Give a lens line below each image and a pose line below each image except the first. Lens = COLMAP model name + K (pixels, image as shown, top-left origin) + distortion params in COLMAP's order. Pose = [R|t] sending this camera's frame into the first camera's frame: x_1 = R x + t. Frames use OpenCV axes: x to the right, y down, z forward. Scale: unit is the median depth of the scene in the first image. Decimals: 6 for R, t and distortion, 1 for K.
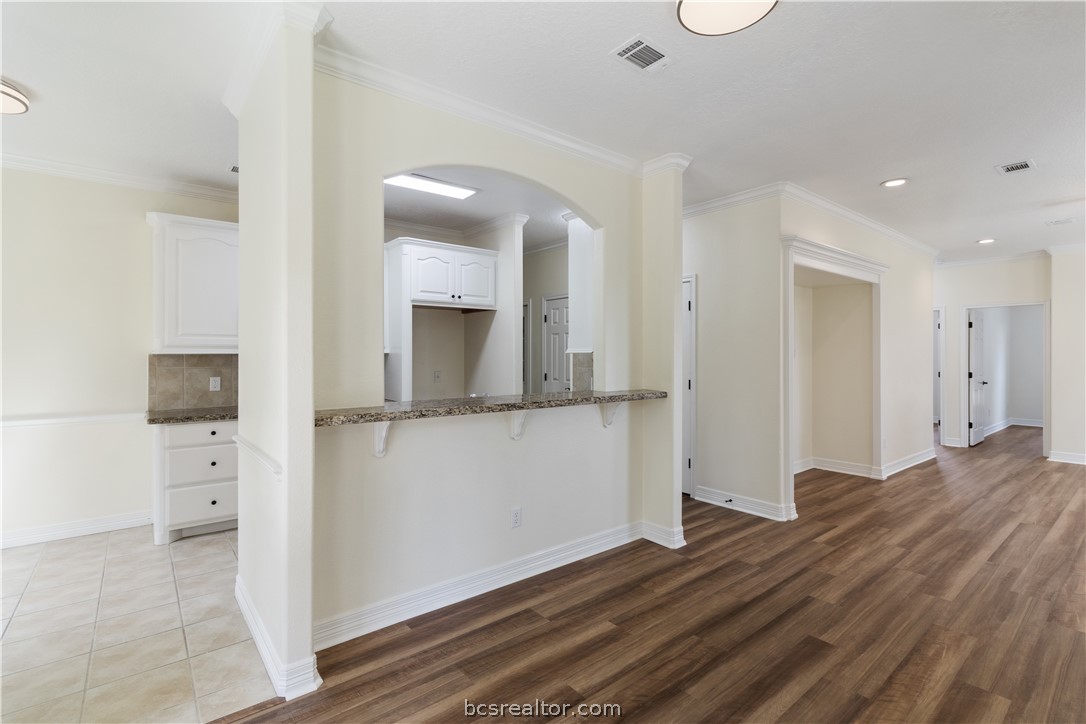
lens RADIAL K [[505.6, 0, 546.7], [0, 505.6, 355.7], [0, 0, 1]] dist [-0.000625, 0.000993]
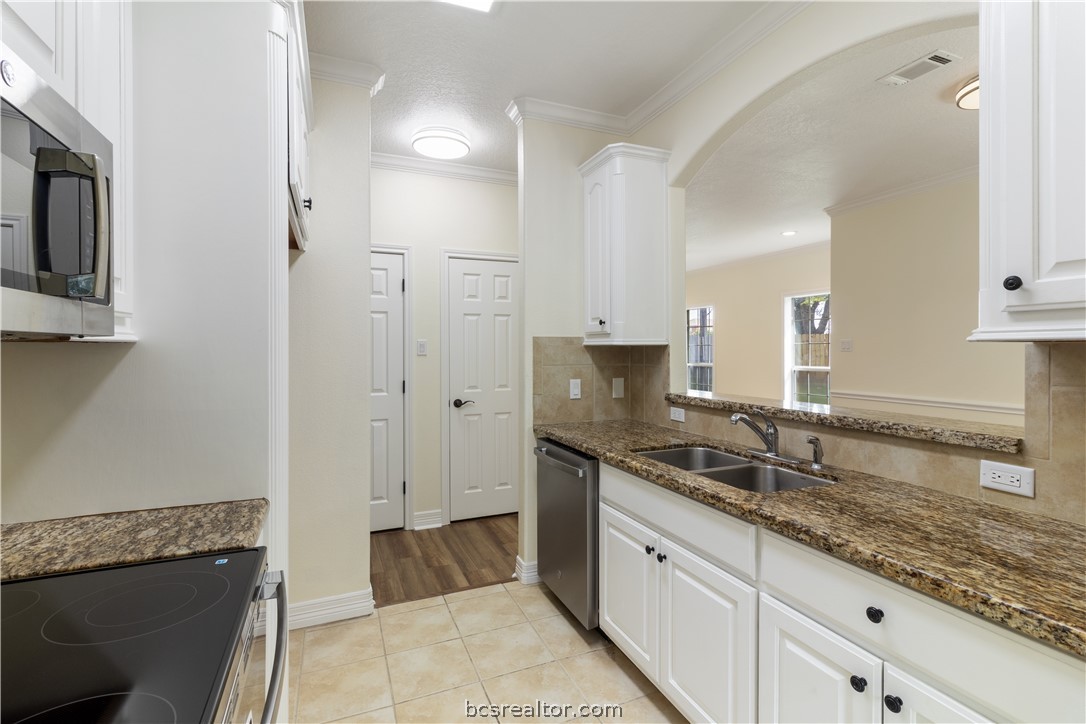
lens RADIAL K [[505.6, 0, 547.3], [0, 505.6, 351.3], [0, 0, 1]] dist [-0.000625, 0.000993]
pose [[0.272079, -0.005413, 0.962260, -0.630916], [0.001790, 0.999985, 0.005119, -0.000853], [-0.962273, 0.000330, 0.272084, 0.899575]]
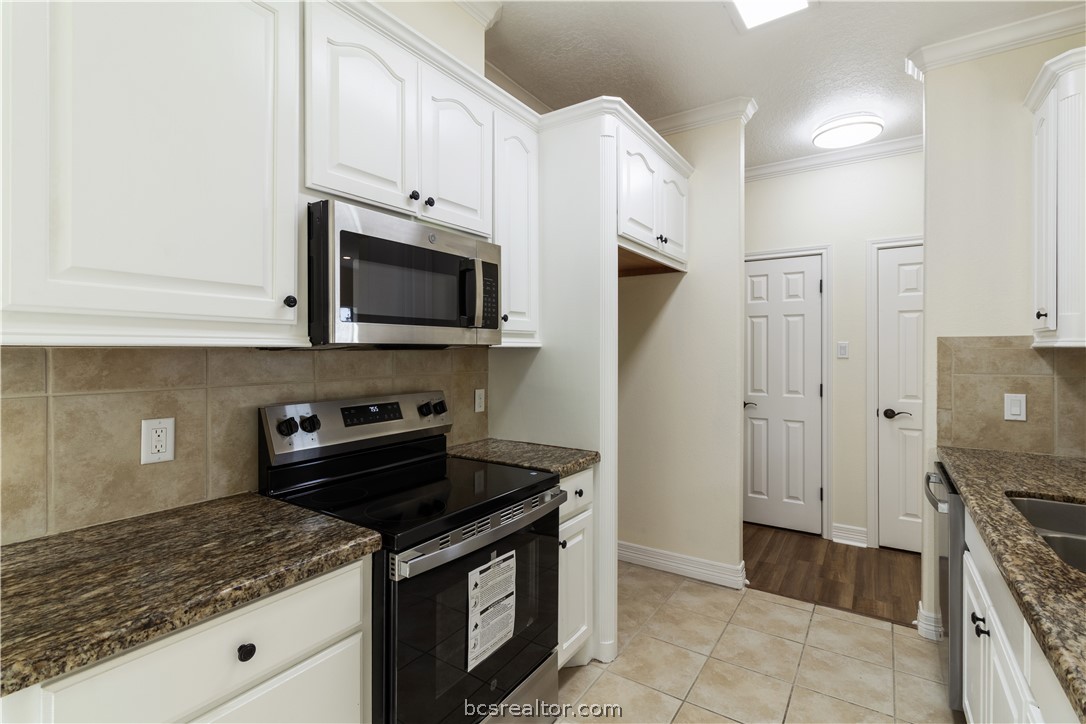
lens RADIAL K [[505.6, 0, 546.9], [0, 505.6, 357.1], [0, 0, 1]] dist [-0.000625, 0.000993]
pose [[0.954620, -0.002445, 0.297815, -0.522248], [-0.001129, 0.999929, 0.011830, -0.001162], [-0.297823, -0.011630, 0.954550, 0.628565]]
